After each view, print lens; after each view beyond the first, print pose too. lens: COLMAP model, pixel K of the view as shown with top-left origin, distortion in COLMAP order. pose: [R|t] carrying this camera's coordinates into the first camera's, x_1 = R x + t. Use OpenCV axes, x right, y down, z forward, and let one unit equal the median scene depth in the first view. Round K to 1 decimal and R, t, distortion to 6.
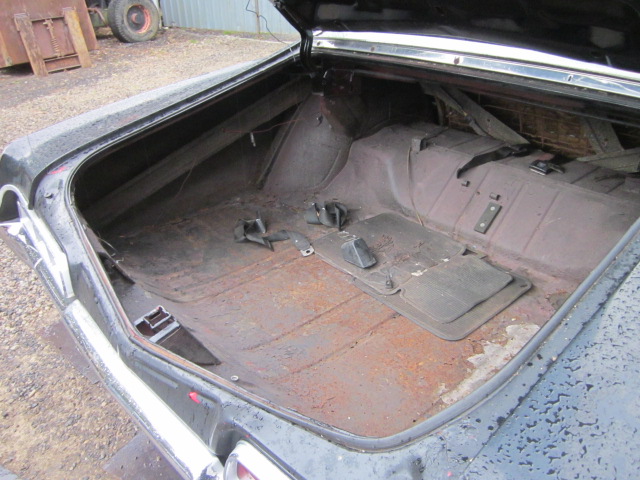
lens RADIAL K [[535.5, 0, 321.8], [0, 535.5, 238.4], [0, 0, 1]] dist [-0.045594, 0.016397]
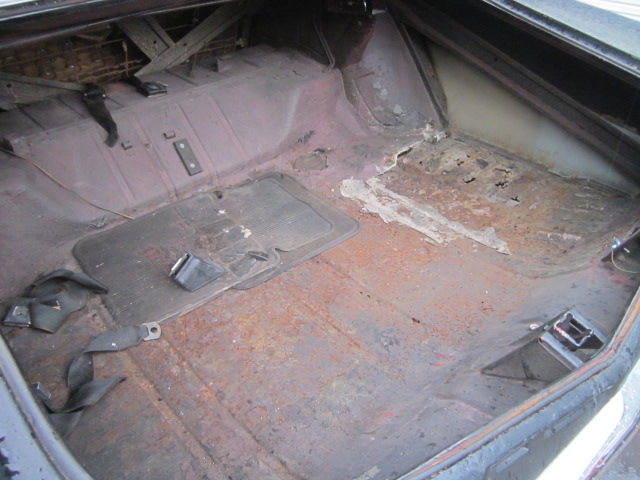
lens RADIAL K [[535.5, 0, 321.9], [0, 535.5, 242.6], [0, 0, 1]] dist [-0.045594, 0.016397]
pose [[-0.005261, -0.578413, 0.815727, -0.494021], [0.481074, 0.713674, 0.509153, -0.281753], [-0.876664, 0.395104, 0.274505, 0.627023]]
